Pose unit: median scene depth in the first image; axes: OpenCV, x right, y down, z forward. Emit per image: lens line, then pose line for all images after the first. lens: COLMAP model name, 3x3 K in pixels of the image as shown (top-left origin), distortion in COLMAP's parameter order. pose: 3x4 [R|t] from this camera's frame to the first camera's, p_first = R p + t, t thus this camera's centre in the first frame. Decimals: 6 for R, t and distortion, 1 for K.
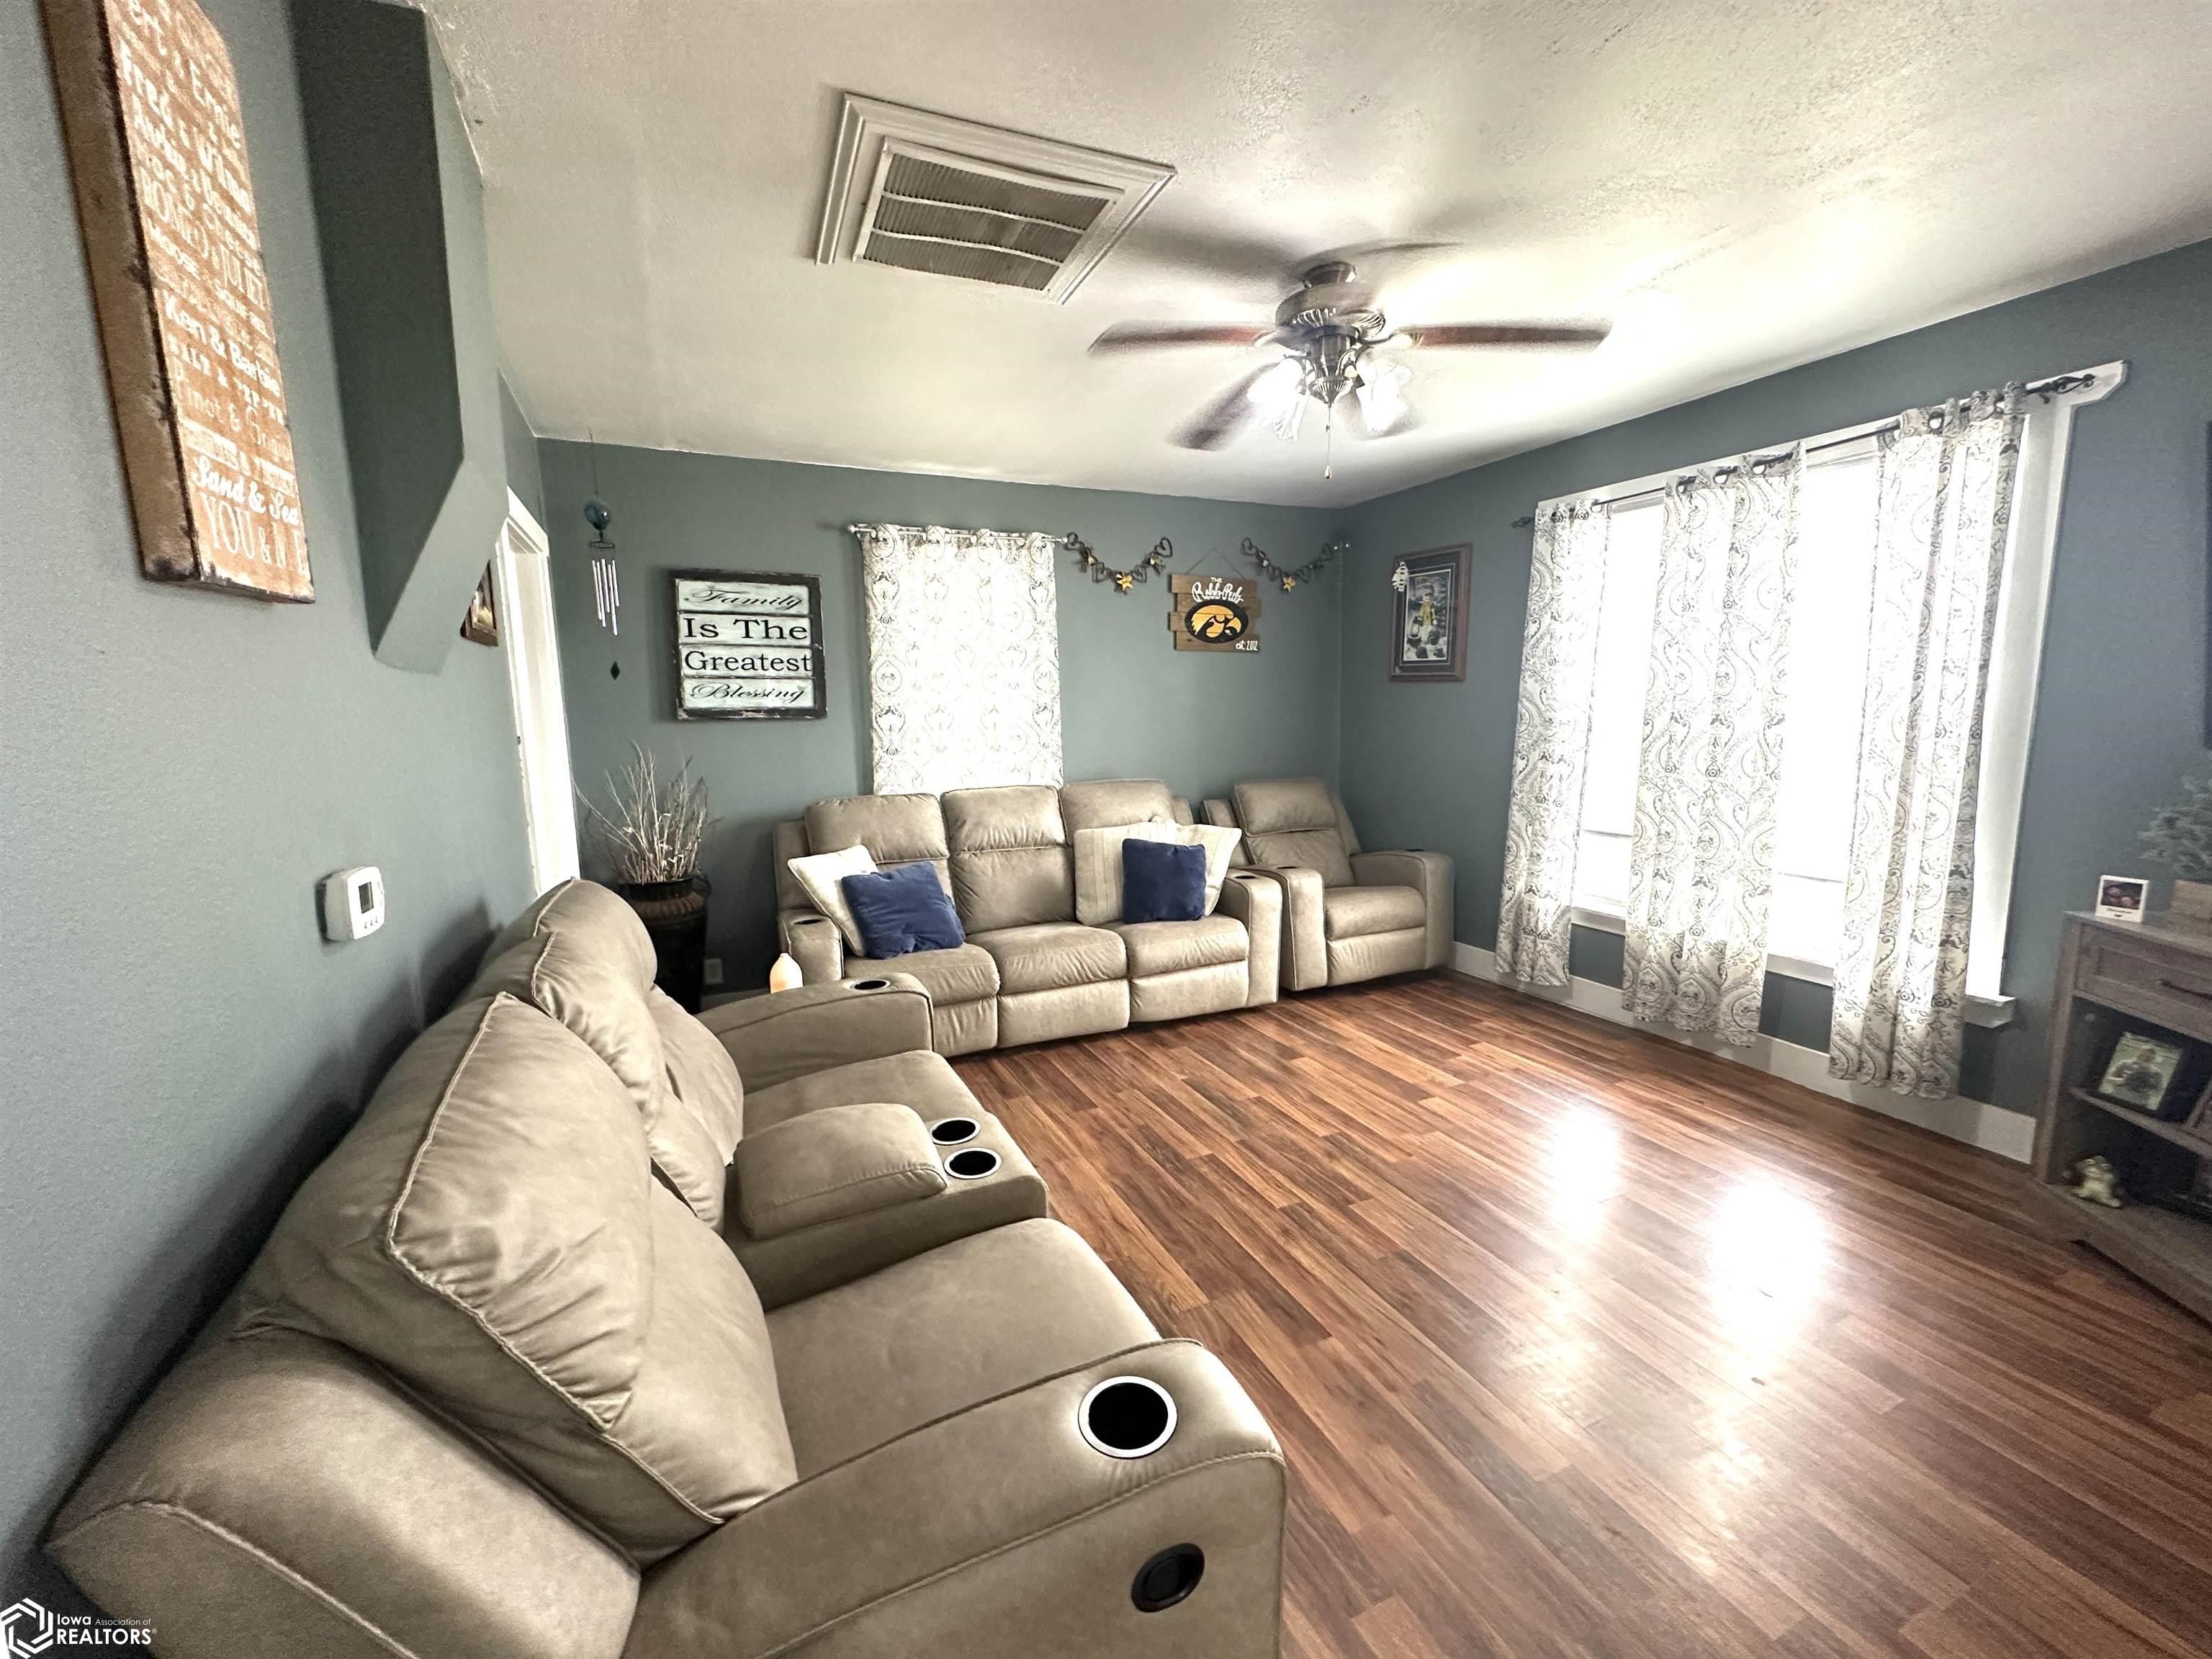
lens RADIAL K [[882.9, 0, 1106.0], [0, 882.9, 829.5], [0, 0, 1]] dist [-0.000104, 0.000320]
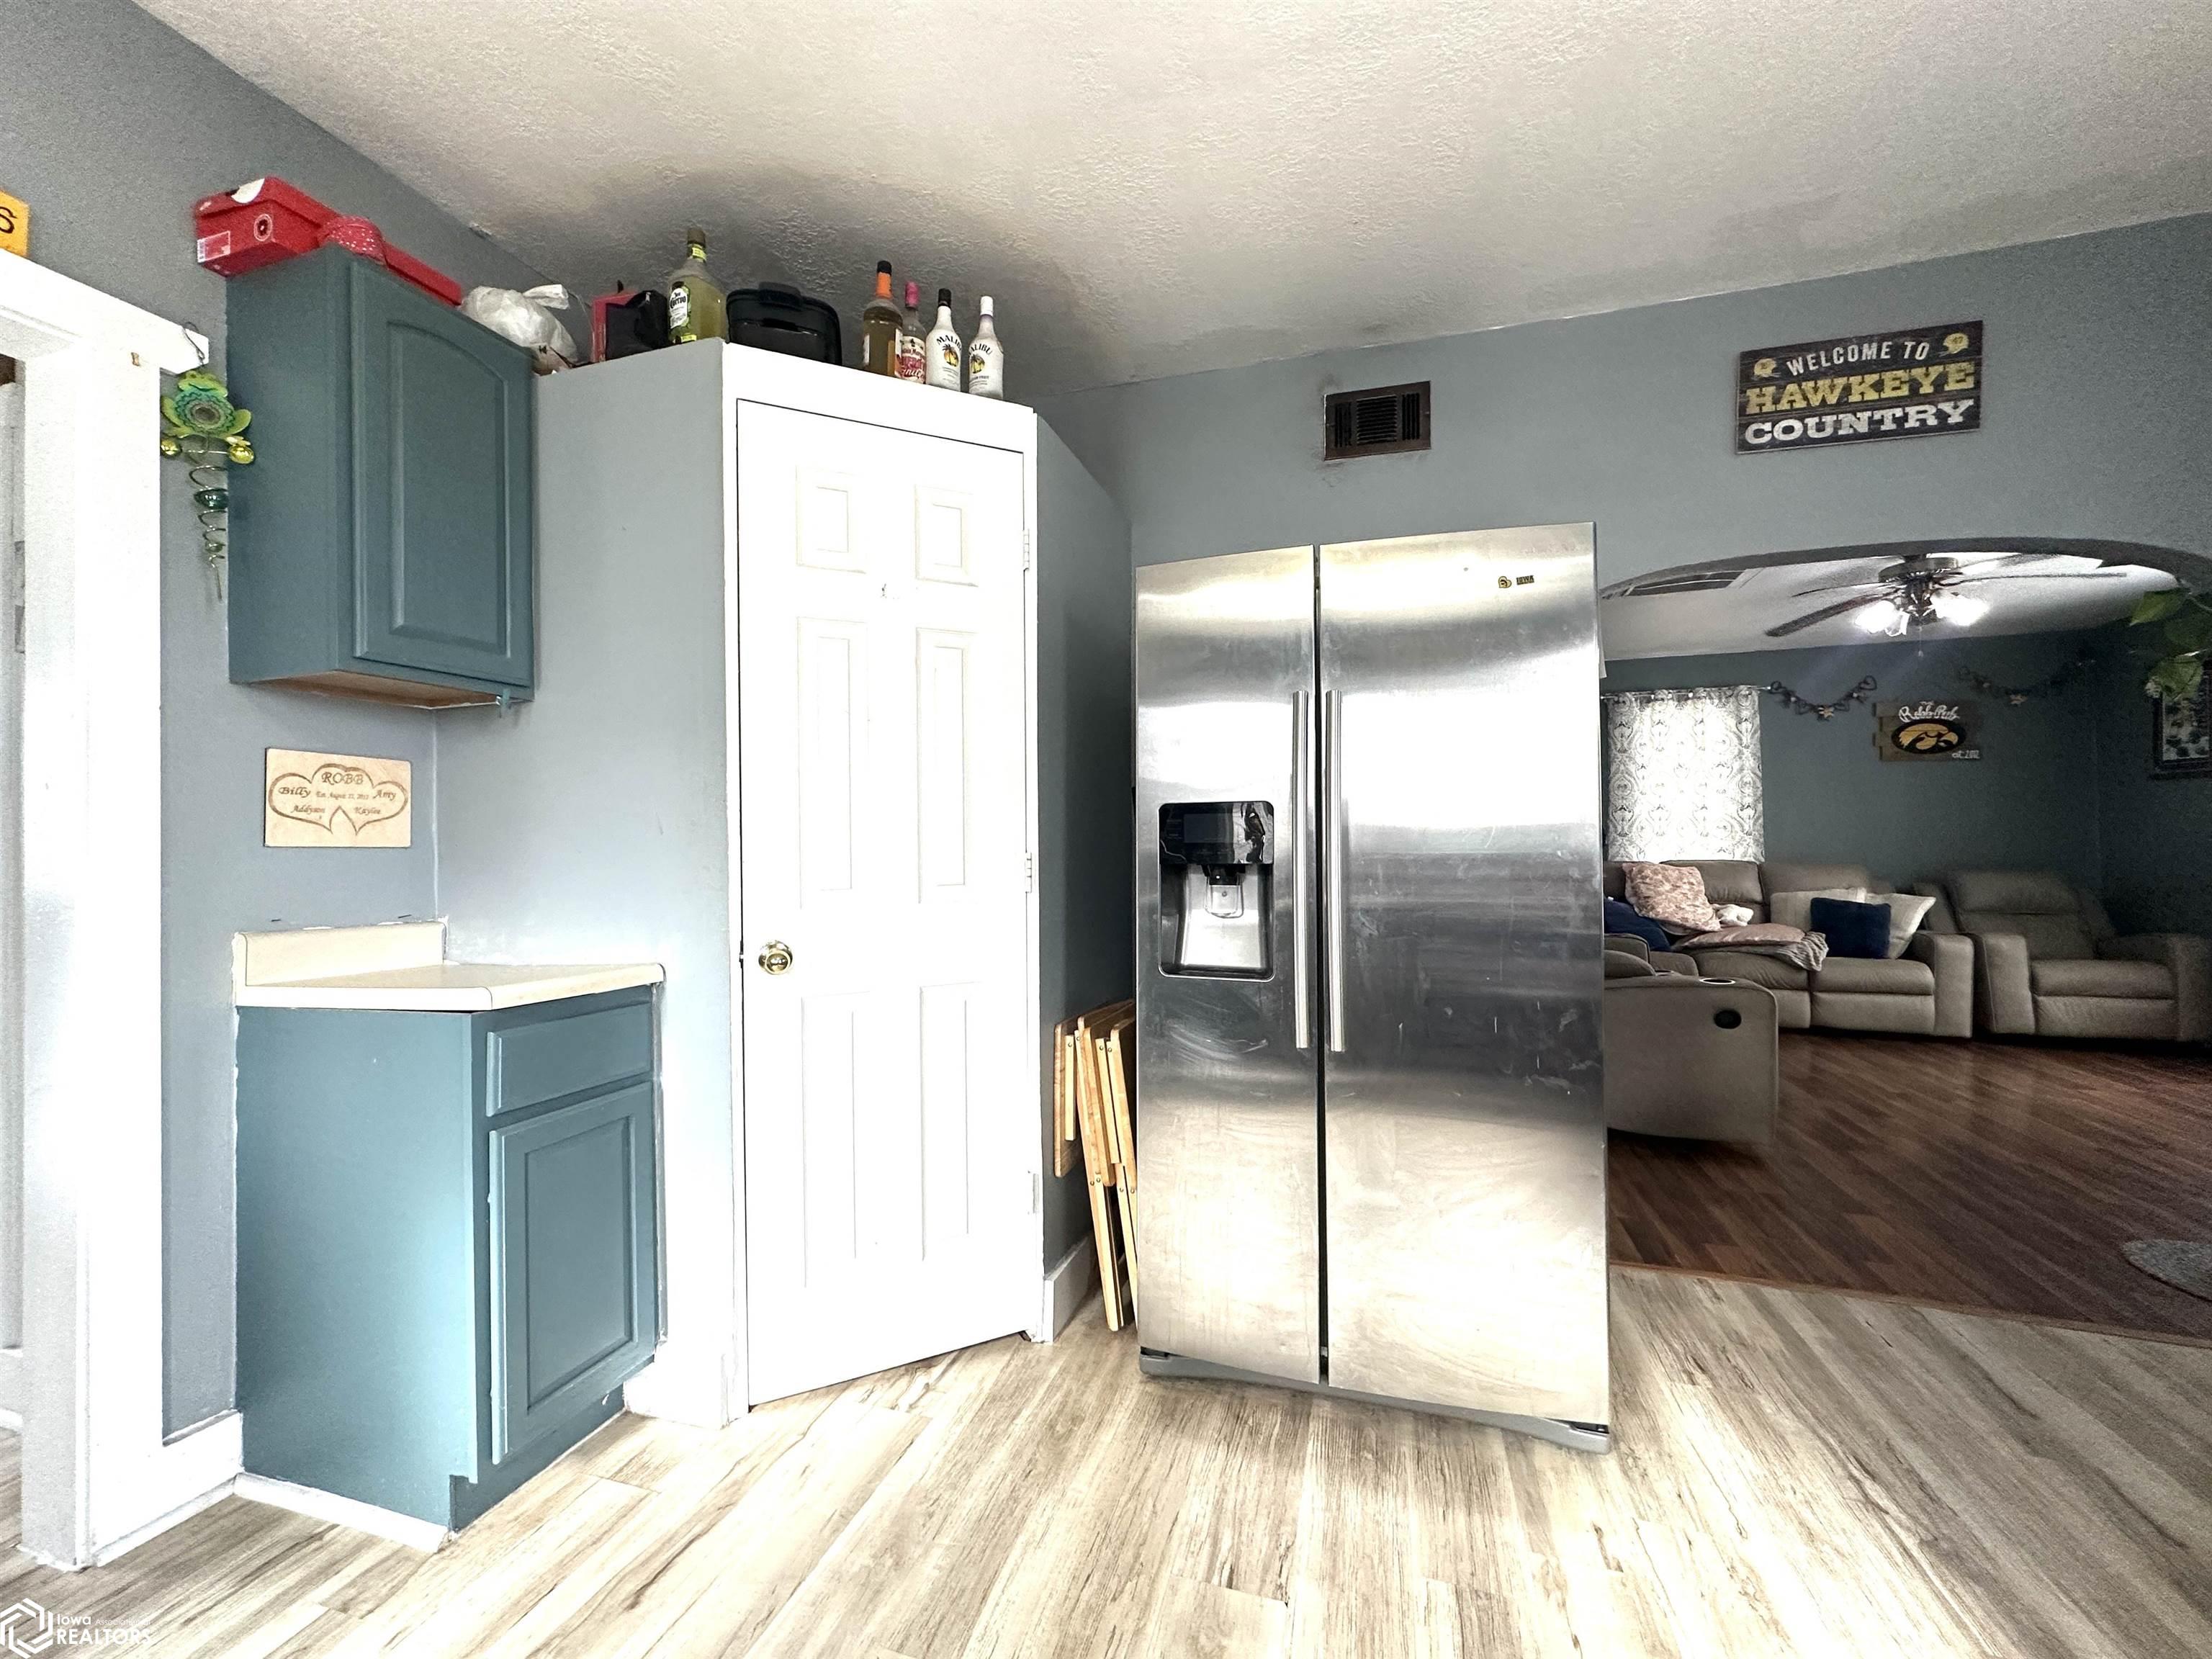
lens RADIAL K [[884.8, 0, 1106.0], [0, 884.8, 829.5], [0, 0, 1]] dist [0.000569, -0.000292]
pose [[0.735025, 0.002076, -0.678037, 0.134758], [-0.106641, 0.987903, -0.112580, 0.165820], [0.669601, 0.155056, 0.726355, -0.694366]]
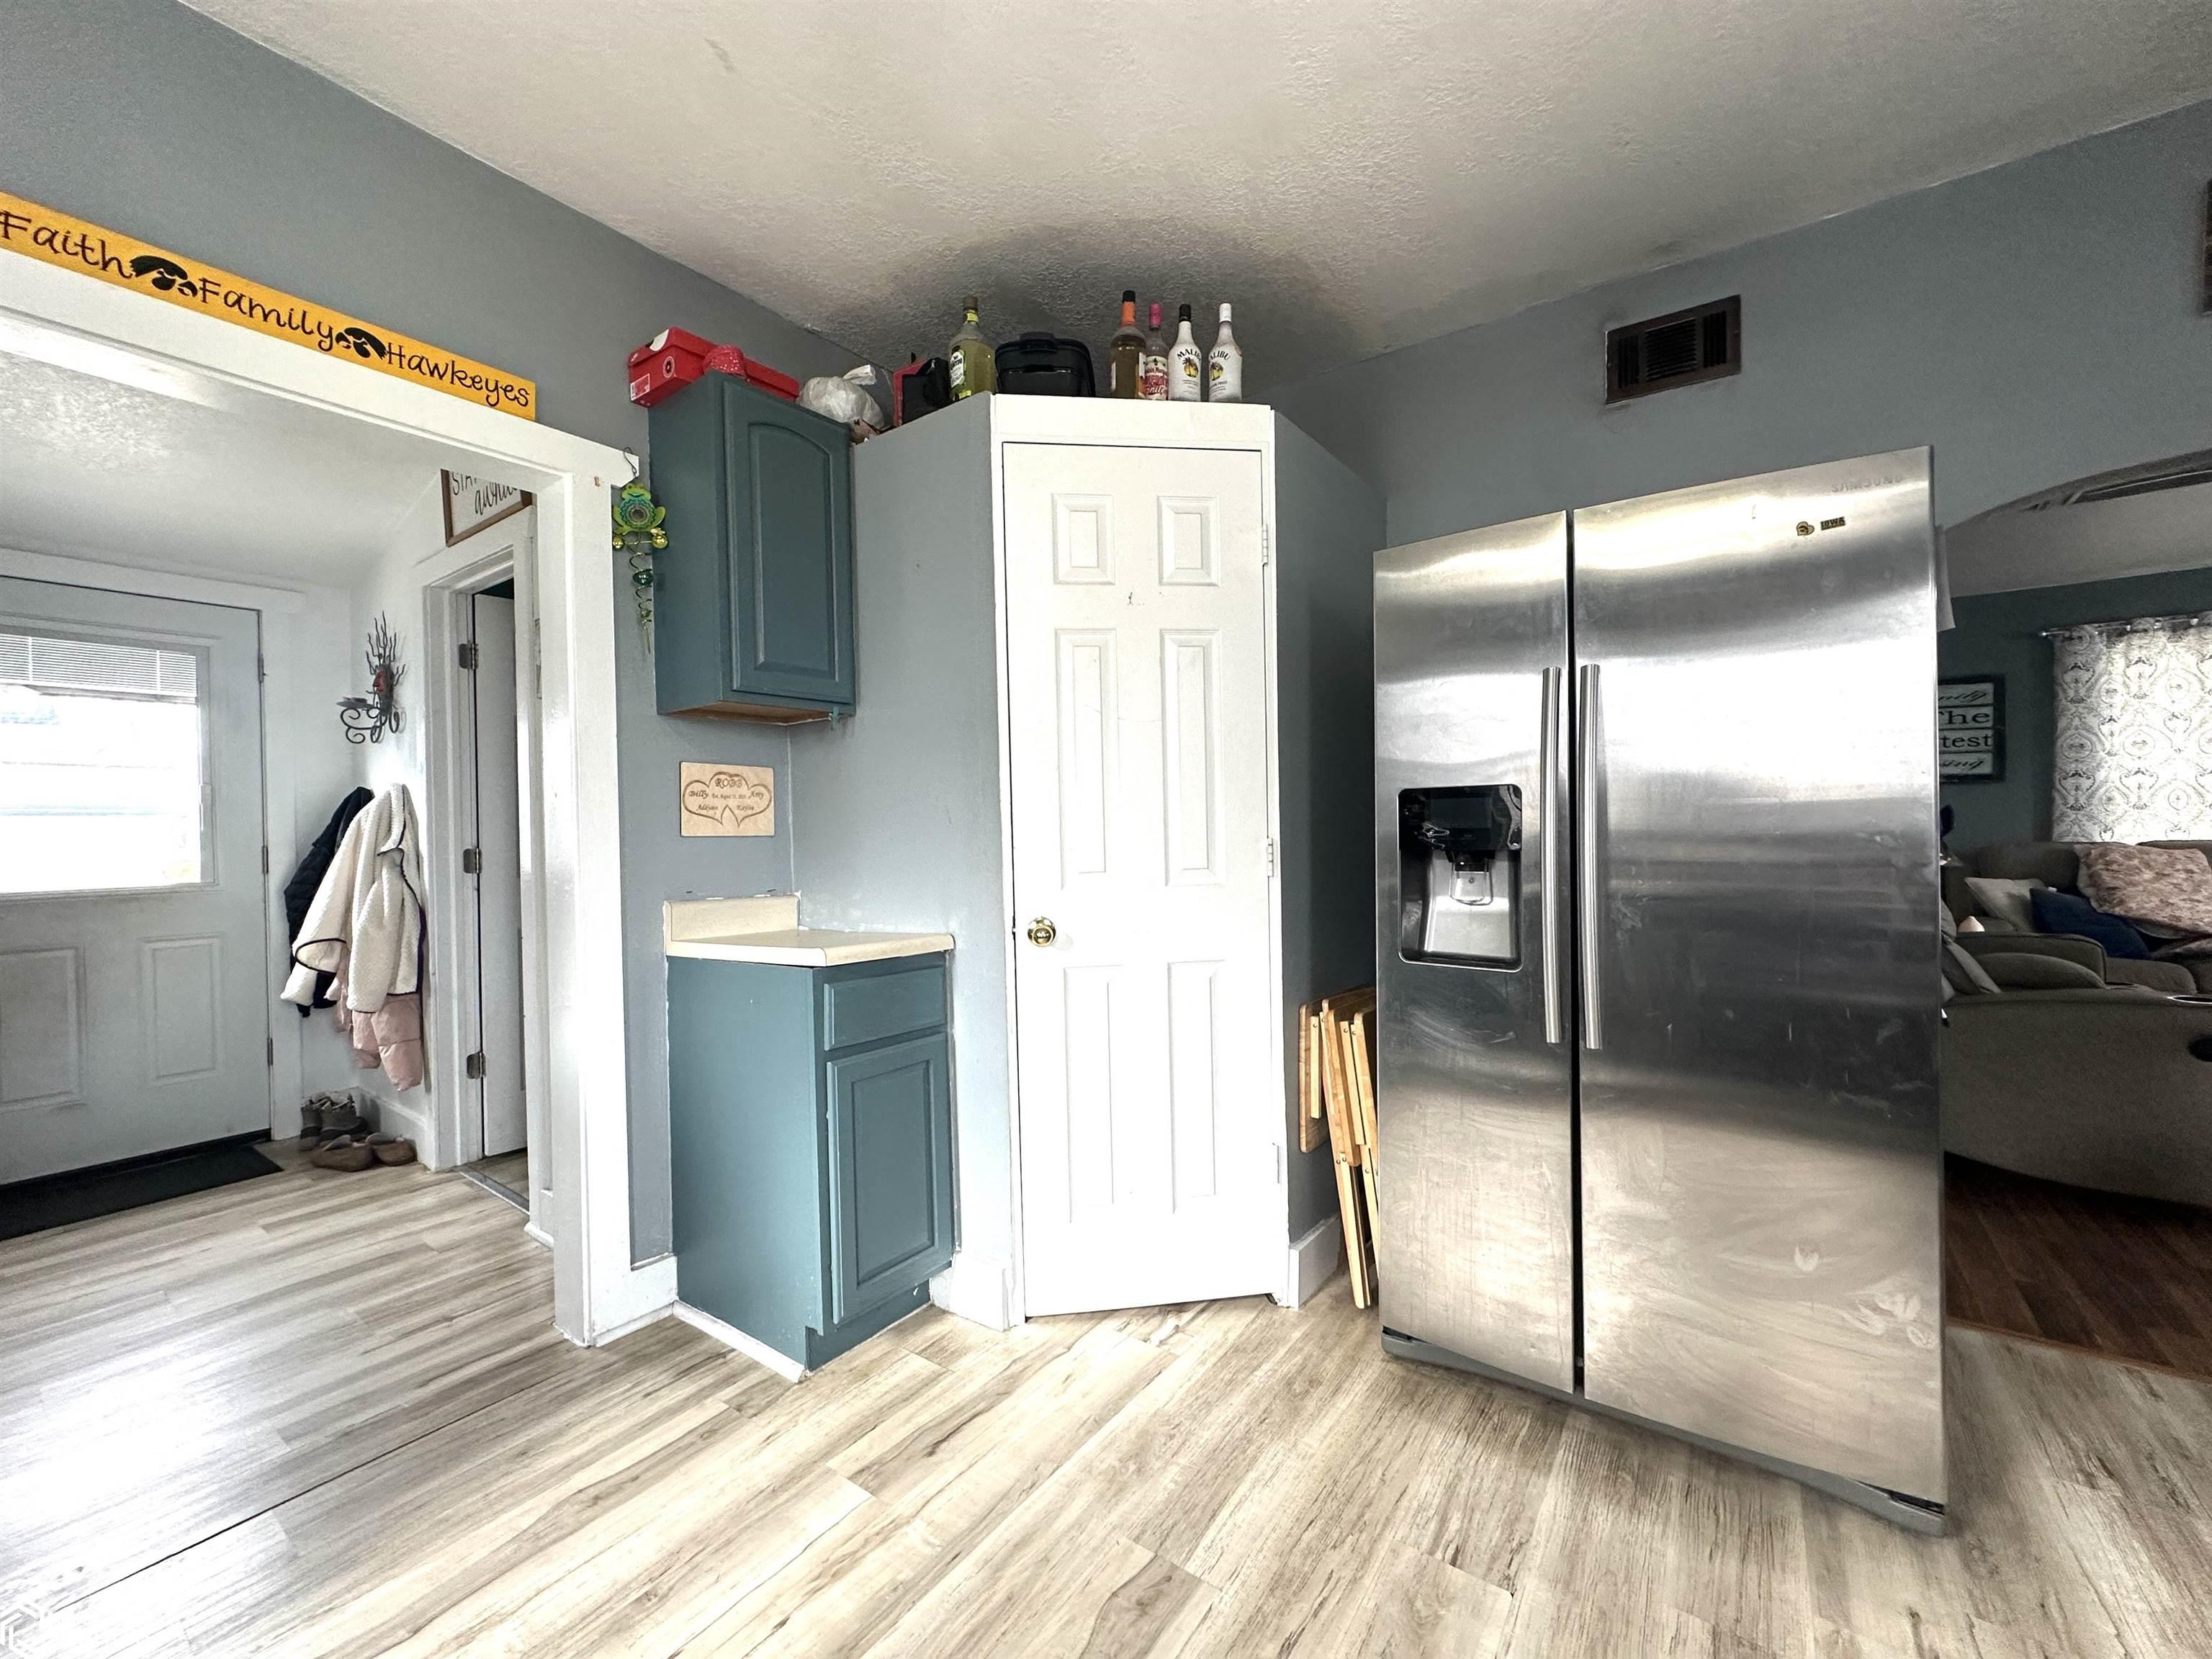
lens RADIAL K [[882.9, 0, 1106.0], [0, 882.9, 829.5], [0, 0, 1]] dist [-0.000104, 0.000320]
pose [[0.483502, 0.013099, -0.875245, 0.164528], [-0.123807, 0.990860, -0.053564, 0.162293], [0.866544, 0.134259, 0.480704, -0.691880]]
